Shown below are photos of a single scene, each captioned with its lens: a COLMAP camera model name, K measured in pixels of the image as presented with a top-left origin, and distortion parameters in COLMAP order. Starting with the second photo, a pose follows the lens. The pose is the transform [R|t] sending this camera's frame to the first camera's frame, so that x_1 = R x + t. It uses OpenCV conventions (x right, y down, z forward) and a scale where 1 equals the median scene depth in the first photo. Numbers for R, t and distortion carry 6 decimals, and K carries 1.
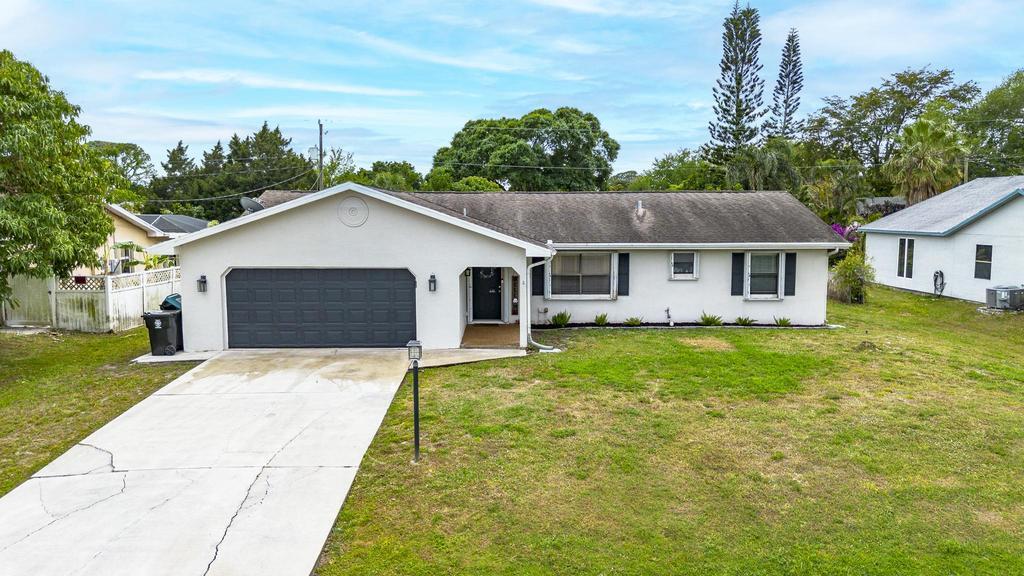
lens RADIAL K [[725.2, 0, 514.8], [0, 725.2, 288.2], [0, 0, 1]] dist [0.068958, -0.066367]
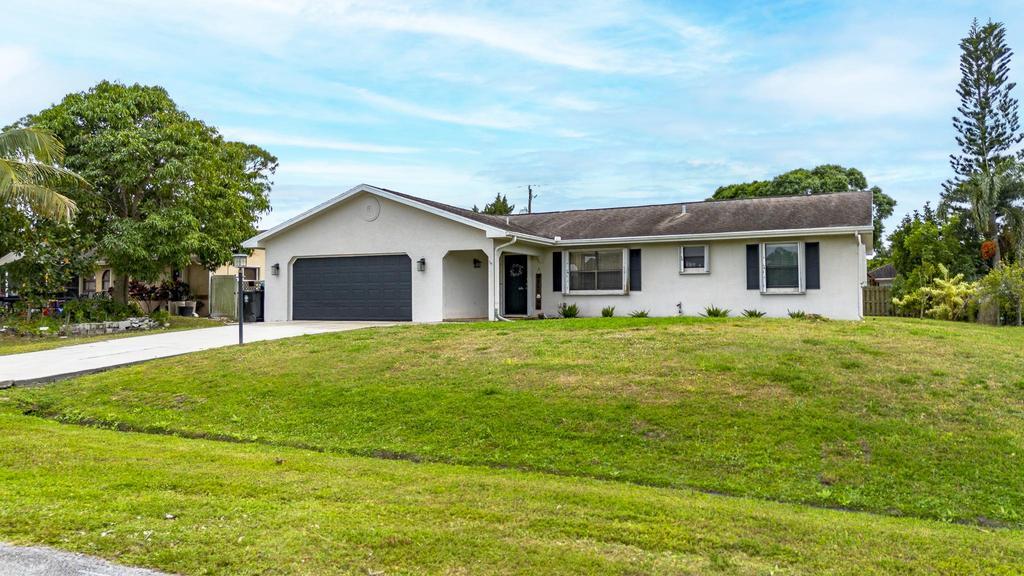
lens RADIAL K [[722.8, 0, 514.7], [0, 722.8, 287.0], [0, 0, 1]] dist [0.071903, -0.066829]
pose [[0.890828, -0.014181, -0.454119, 0.458483], [-0.046591, 0.991393, -0.122353, 0.136890], [0.451946, 0.130153, 0.882500, 0.027549]]
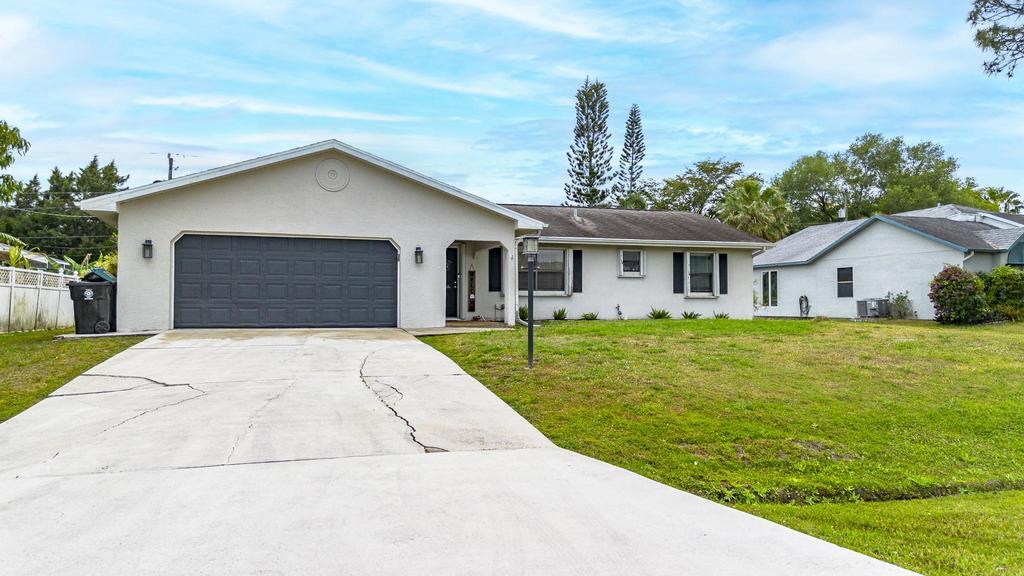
lens RADIAL K [[725.2, 0, 514.8], [0, 725.2, 288.2], [0, 0, 1]] dist [0.068958, -0.066367]
pose [[0.962899, 0.009121, 0.269708, -0.202428], [0.026174, 0.991560, -0.126979, 0.128959], [-0.268589, 0.129327, 0.954533, 0.068719]]
